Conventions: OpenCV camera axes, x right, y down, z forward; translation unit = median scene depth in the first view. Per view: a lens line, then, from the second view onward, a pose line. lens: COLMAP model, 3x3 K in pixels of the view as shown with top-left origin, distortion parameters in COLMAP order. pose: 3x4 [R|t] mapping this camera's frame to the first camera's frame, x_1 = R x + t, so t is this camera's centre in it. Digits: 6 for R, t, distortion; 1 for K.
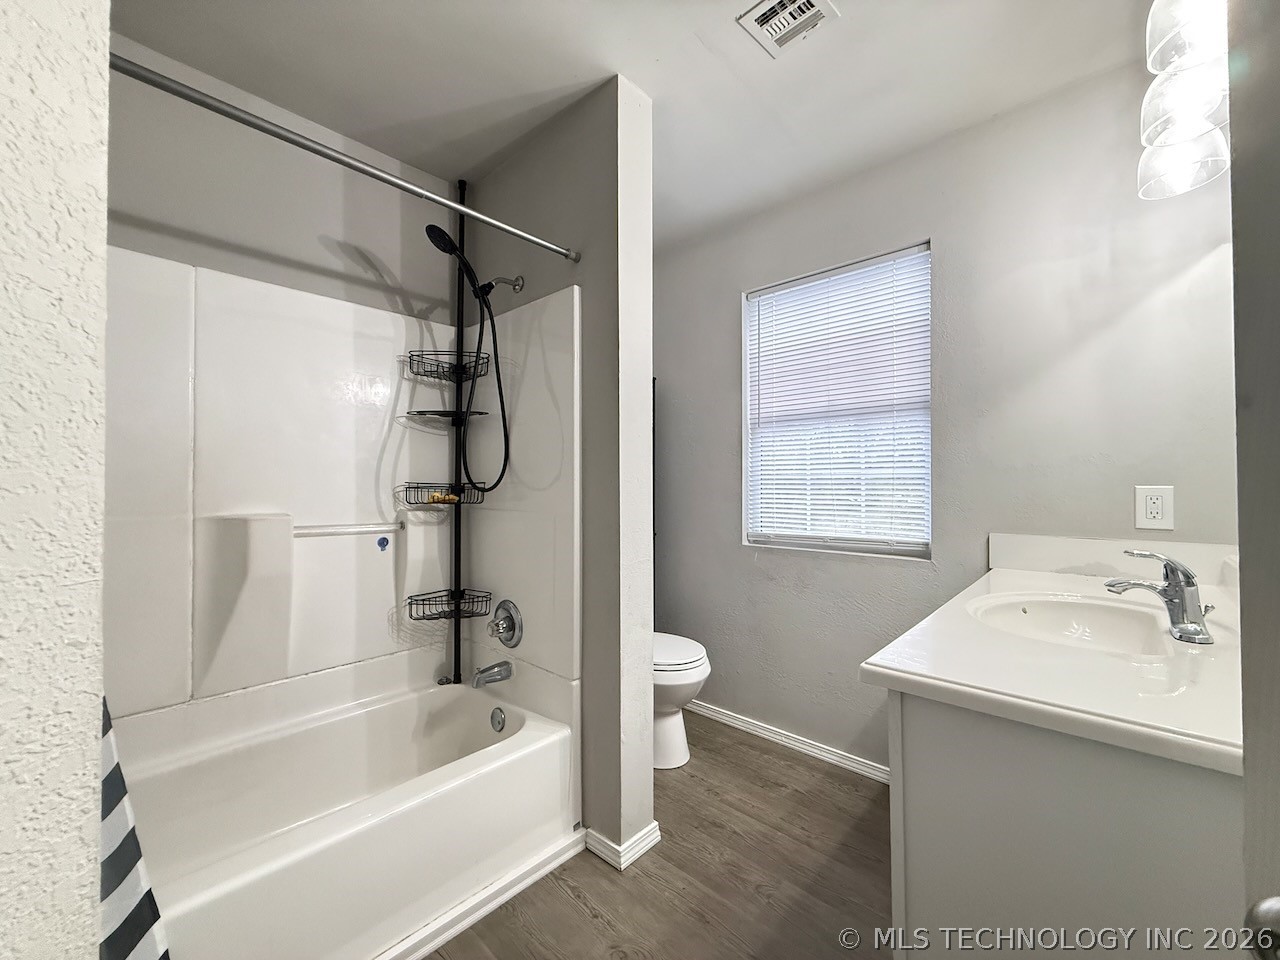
lens RADIAL K [[507.6, 0, 640.0], [0, 507.6, 480.0], [0, 0, 1]] dist [0.000079, 0.000229]
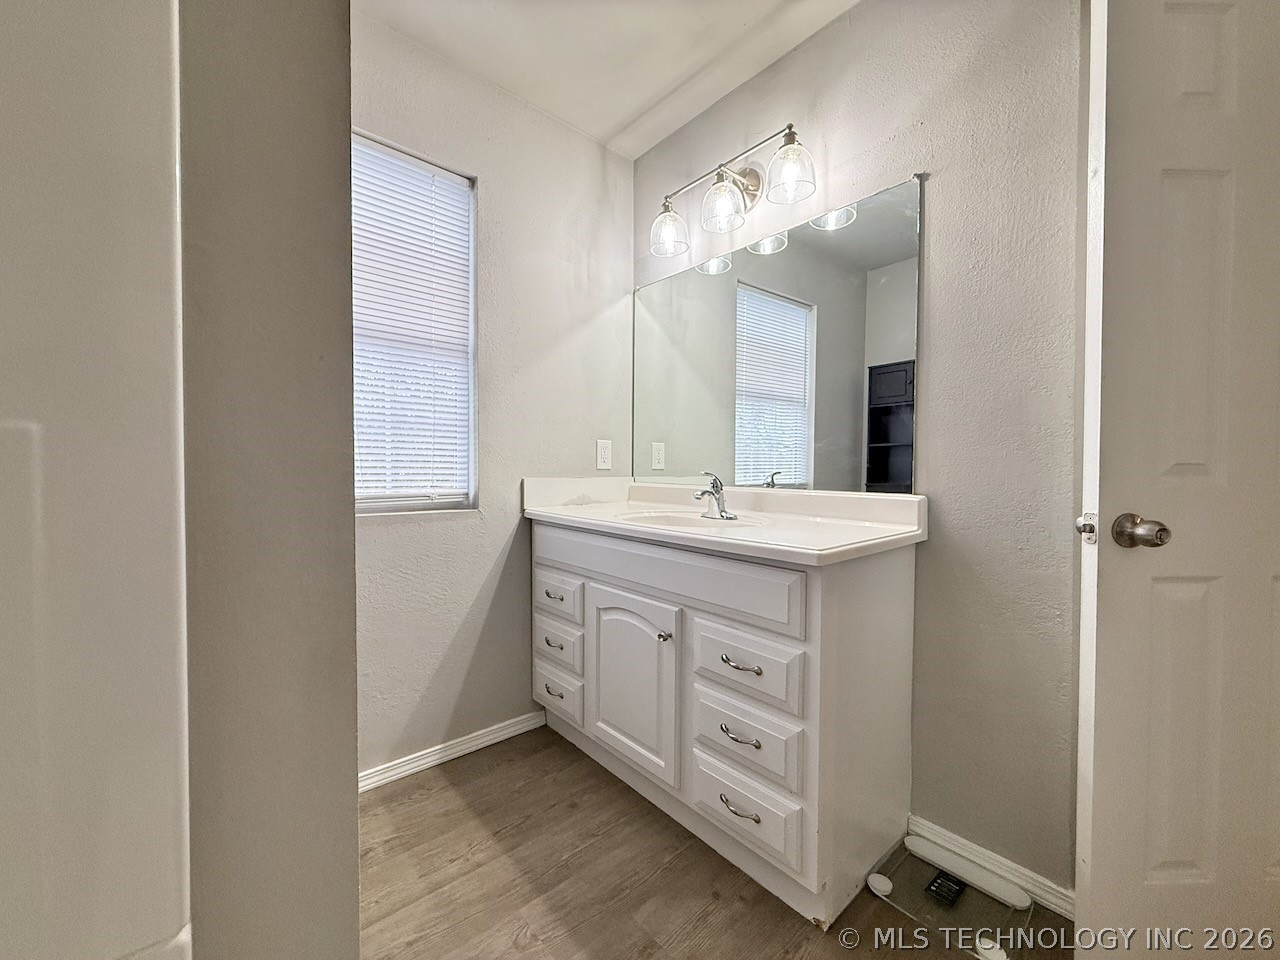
lens RADIAL K [[507.6, 0, 640.0], [0, 507.6, 480.0], [0, 0, 1]] dist [0.000079, 0.000229]
pose [[0.101513, -0.023177, 0.994564, -0.363114], [-0.018072, 0.999521, 0.025137, 0.067575], [-0.994670, -0.020525, 0.101046, 0.569242]]
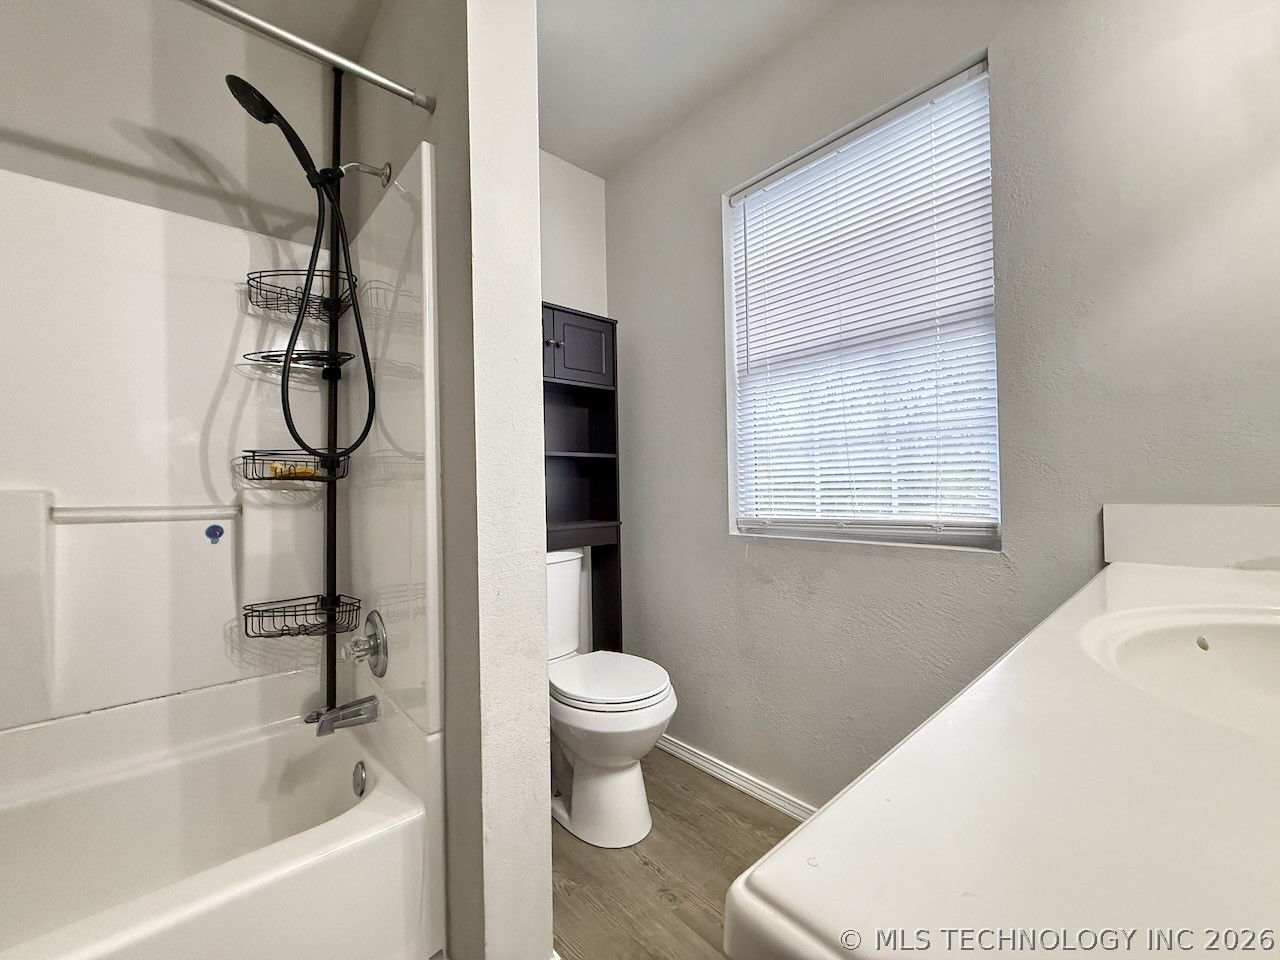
lens RADIAL K [[507.6, 0, 640.0], [0, 507.6, 480.0], [0, 0, 1]] dist [0.000079, 0.000229]
pose [[0.994934, -0.020735, -0.098366, 0.181913], [0.020282, 0.999779, -0.005604, 0.061822], [0.098460, 0.003581, 0.995135, 0.312498]]
